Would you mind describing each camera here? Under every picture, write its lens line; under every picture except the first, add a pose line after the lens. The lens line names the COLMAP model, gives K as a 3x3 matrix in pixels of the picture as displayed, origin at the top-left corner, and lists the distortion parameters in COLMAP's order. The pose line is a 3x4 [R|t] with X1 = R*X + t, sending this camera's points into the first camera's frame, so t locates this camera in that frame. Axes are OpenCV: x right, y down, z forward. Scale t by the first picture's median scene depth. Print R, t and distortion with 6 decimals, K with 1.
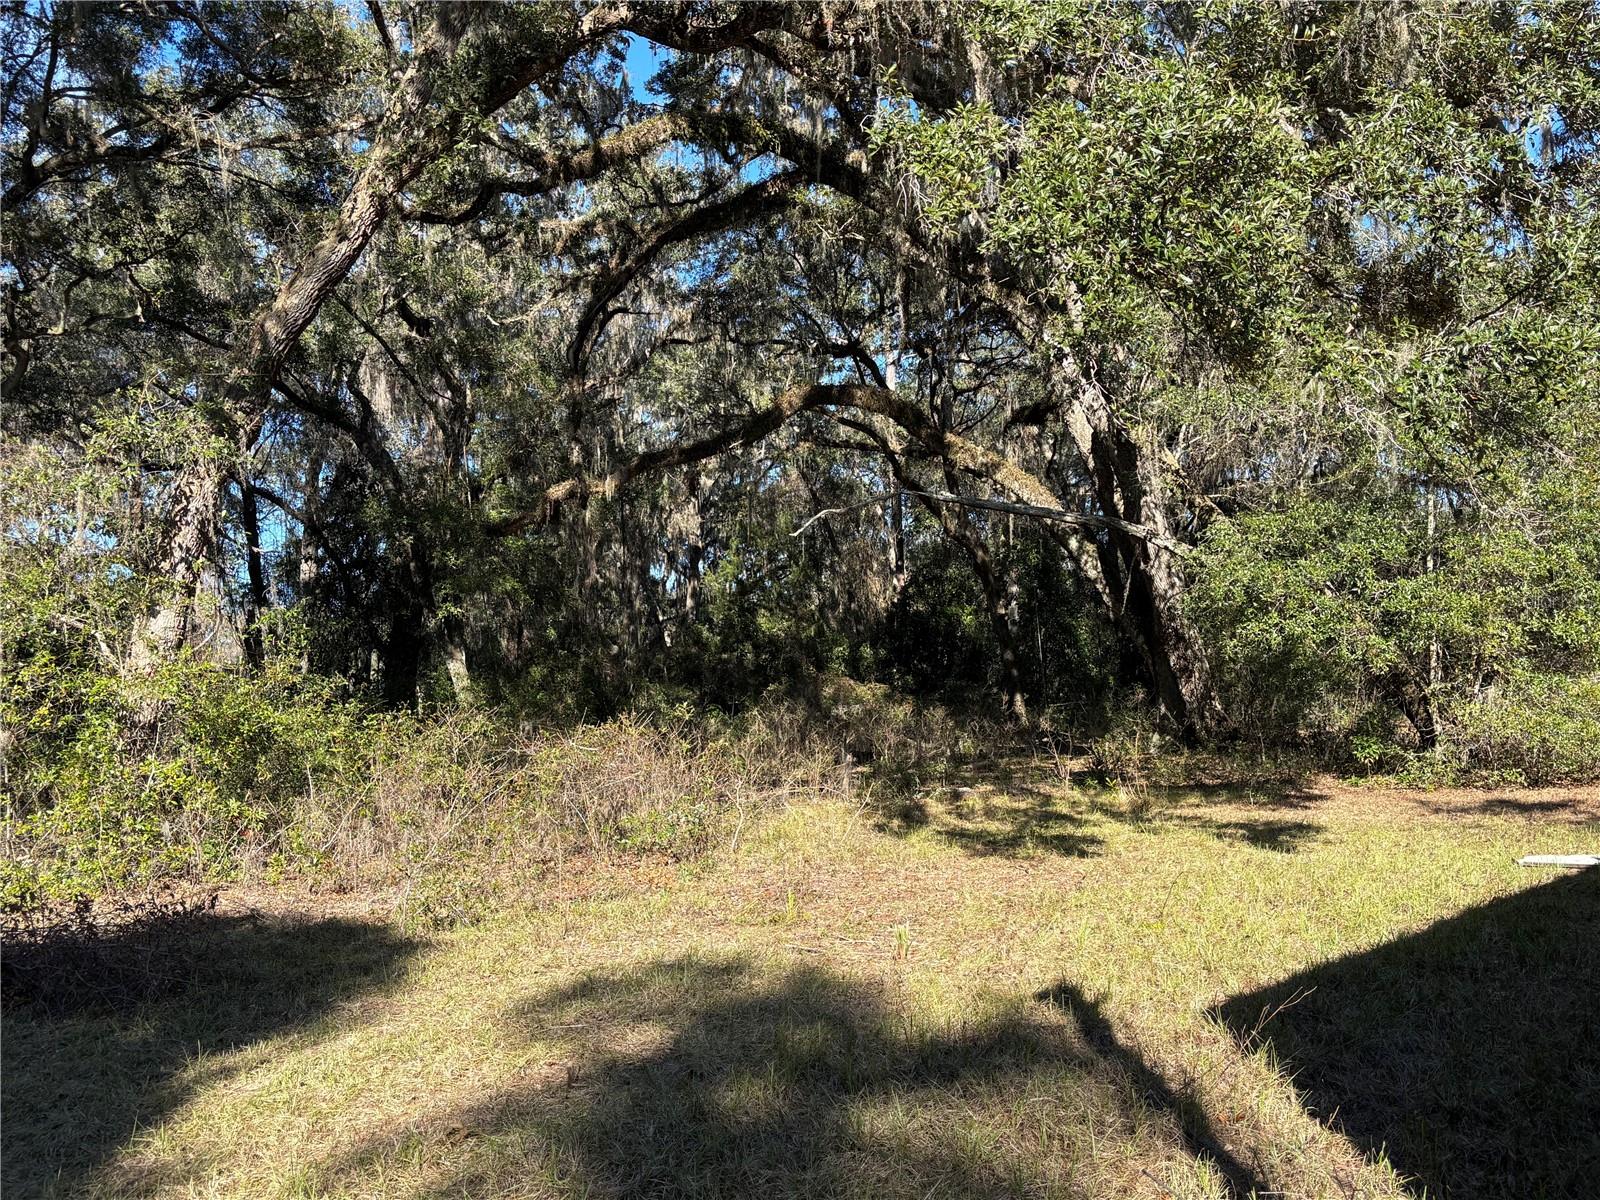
lens RADIAL K [[1352.2, 0, 800.3], [0, 1352.2, 599.4], [0, 0, 1]] dist [0.000192, 0.000022]
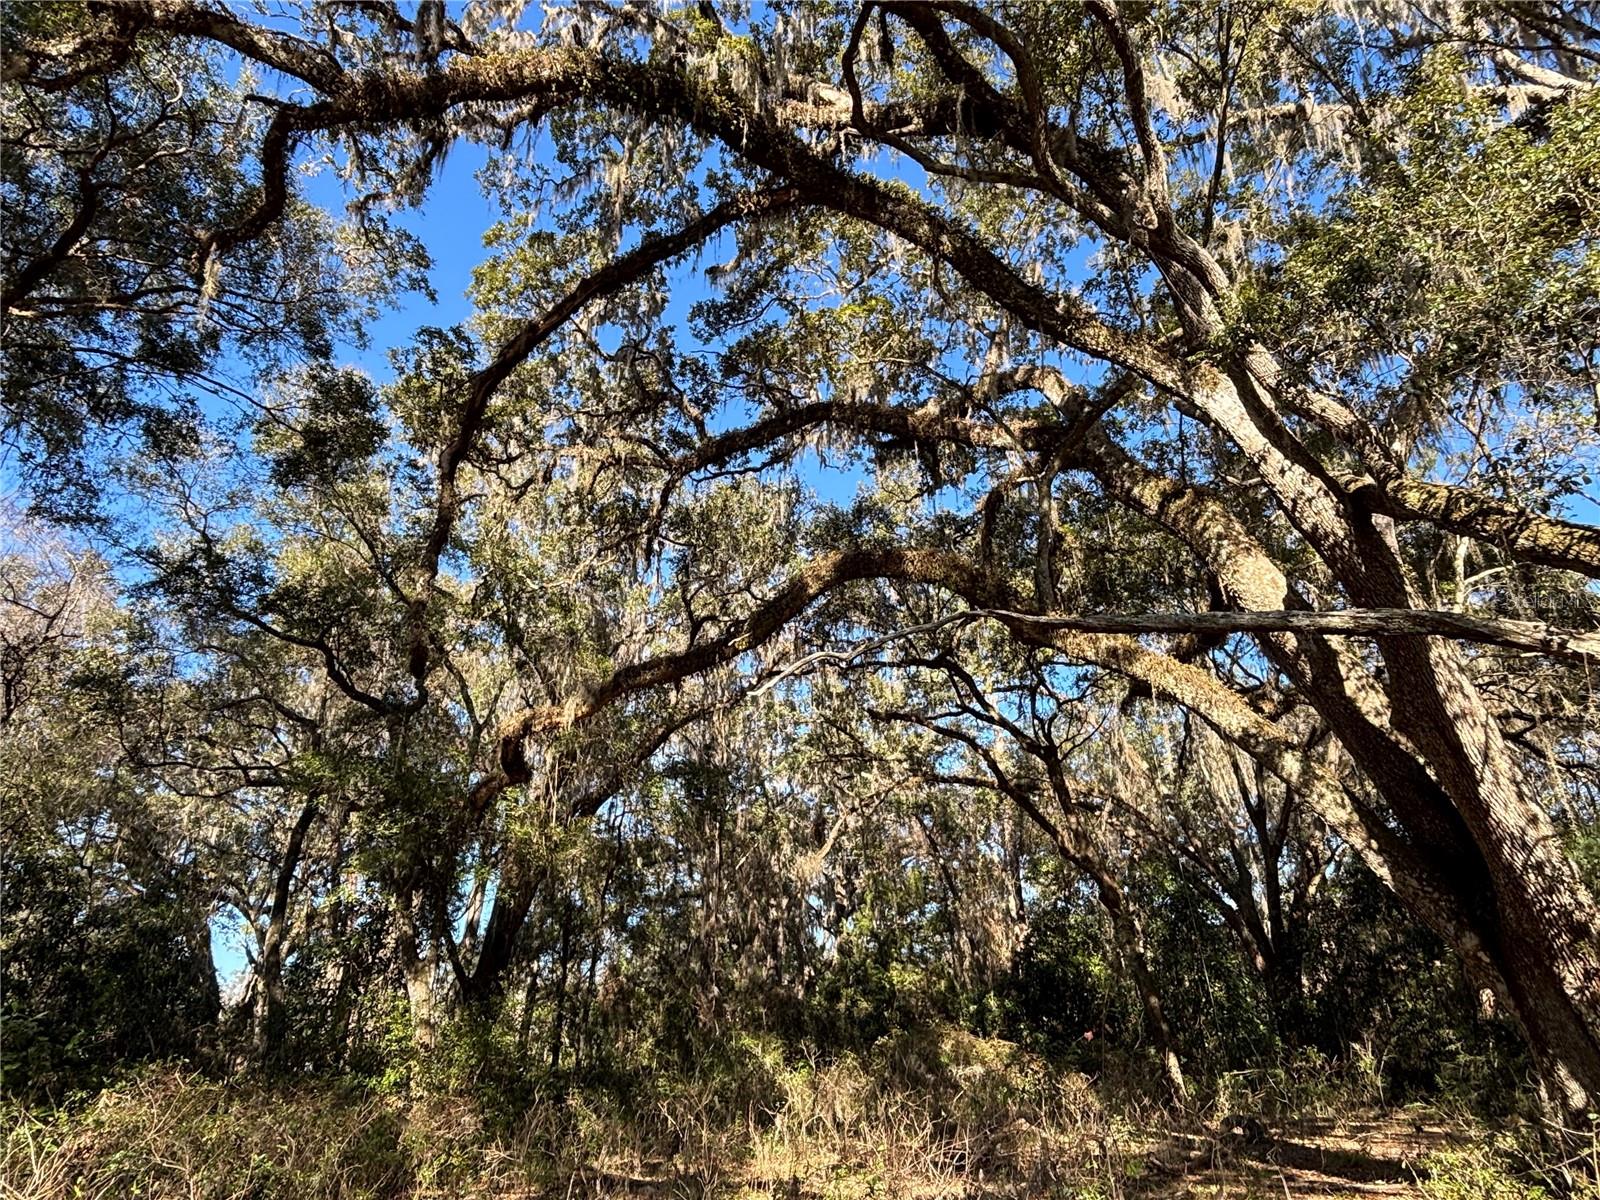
lens RADIAL K [[898.8, 0, 800.0], [0, 898.8, 600.0], [0, 0, 1]] dist [0.066703, -0.044263]
pose [[0.986853, -0.047864, -0.154370, 0.032086], [-0.014909, 0.924109, -0.381837, 0.025288], [0.160931, 0.379118, 0.911247, 0.314485]]
